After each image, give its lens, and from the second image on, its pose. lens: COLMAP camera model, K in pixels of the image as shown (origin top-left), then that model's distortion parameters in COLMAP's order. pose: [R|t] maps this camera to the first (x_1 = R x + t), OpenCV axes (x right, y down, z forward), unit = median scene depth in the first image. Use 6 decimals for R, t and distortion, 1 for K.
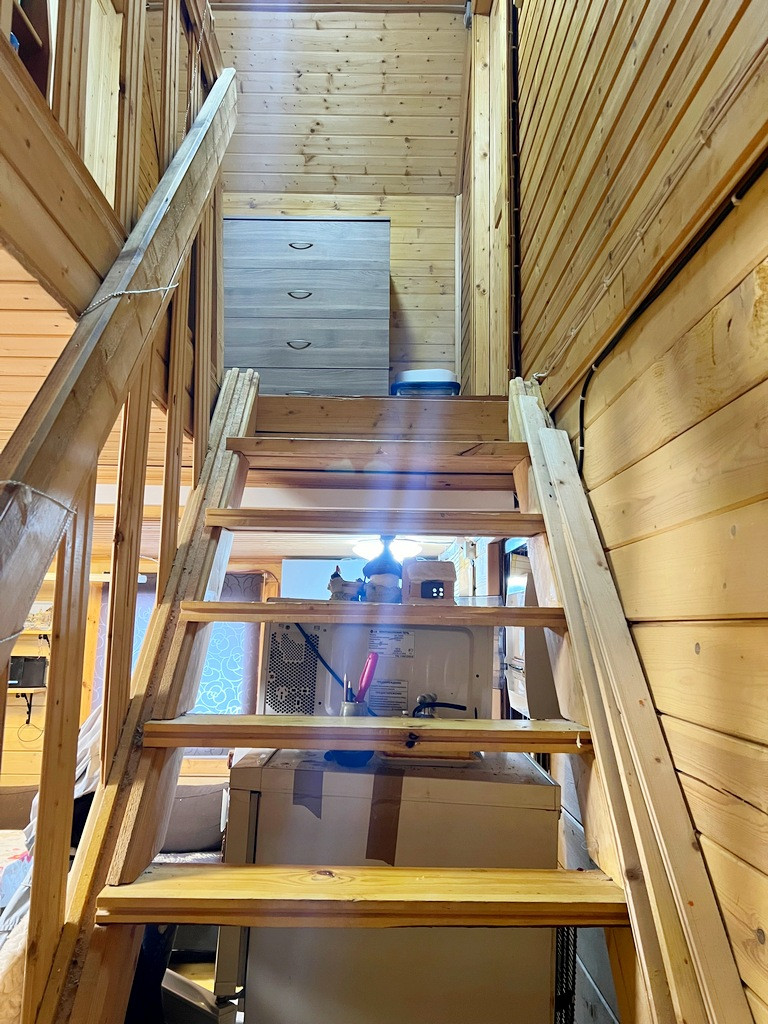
lens RADIAL K [[760.5, 0, 374.9], [0, 760.5, 512.5], [0, 0, 1]] dist [0.067755, -0.071328]
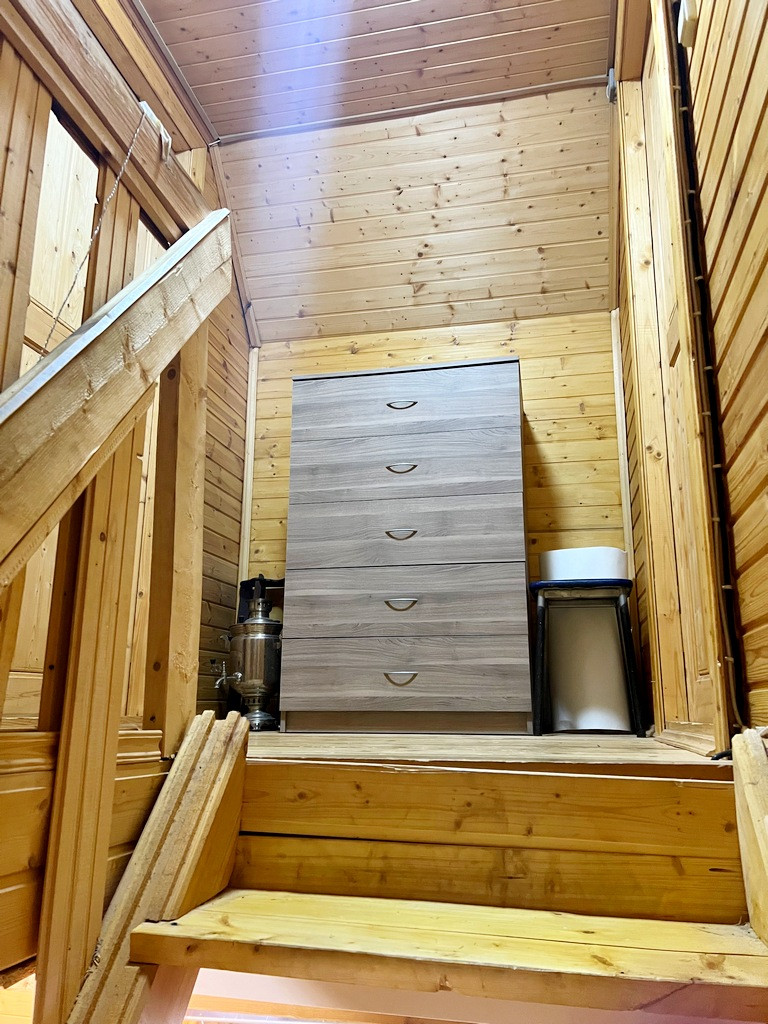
lens RADIAL K [[760.5, 0, 390.3], [0, 760.5, 518.2], [0, 0, 1]] dist [0.067755, -0.071328]
pose [[0.977528, -0.053241, -0.203969, 0.040001], [0.031893, 0.993795, -0.106557, -0.148405], [0.208377, 0.097658, 0.973161, 0.258787]]
